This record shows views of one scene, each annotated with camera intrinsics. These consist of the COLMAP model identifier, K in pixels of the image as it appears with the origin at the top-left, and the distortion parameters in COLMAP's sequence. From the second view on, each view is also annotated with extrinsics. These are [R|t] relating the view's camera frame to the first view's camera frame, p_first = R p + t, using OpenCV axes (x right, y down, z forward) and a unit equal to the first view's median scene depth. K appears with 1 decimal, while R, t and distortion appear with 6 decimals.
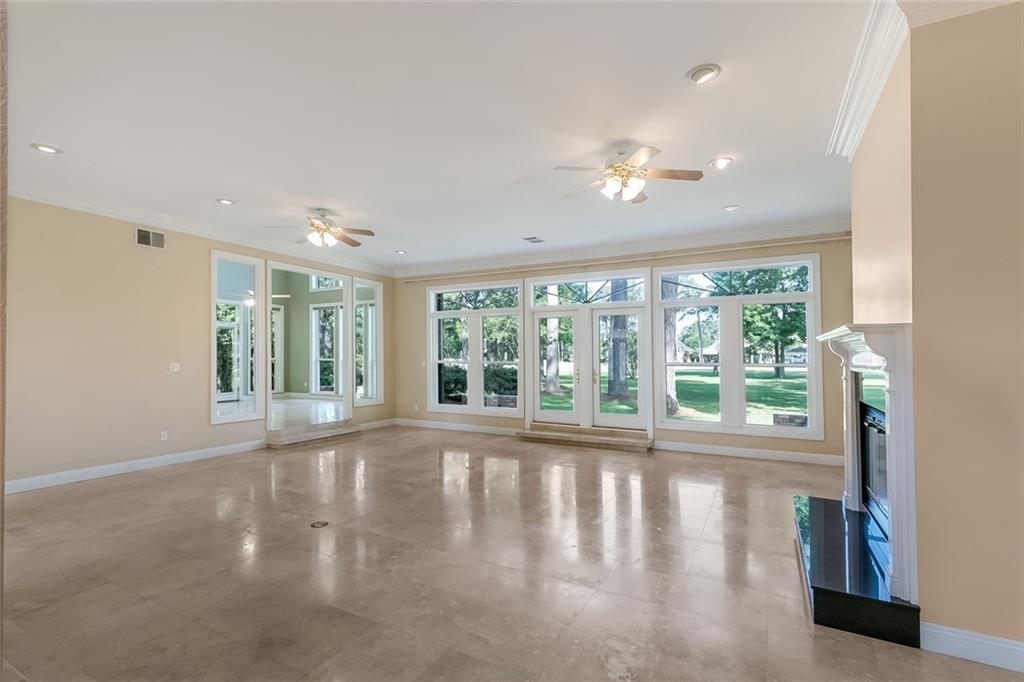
lens RADIAL K [[470.7, 0, 508.7], [0, 470.7, 345.0], [0, 0, 1]] dist [0.005589, 0.000843]
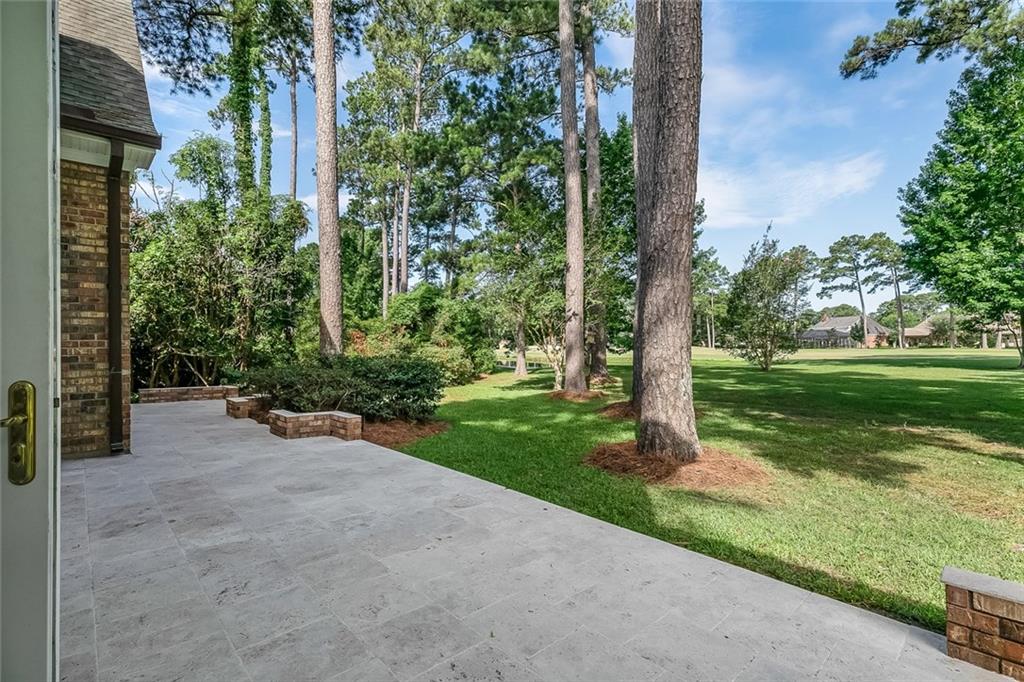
lens RADIAL K [[470.7, 0, 518.4], [0, 470.7, 343.3], [0, 0, 1]] dist [0.005589, 0.000843]
pose [[0.953305, -0.017699, -0.301491, 0.113147], [0.024255, 0.999543, 0.018014, 0.008338], [0.301034, -0.024486, 0.953299, 0.189767]]
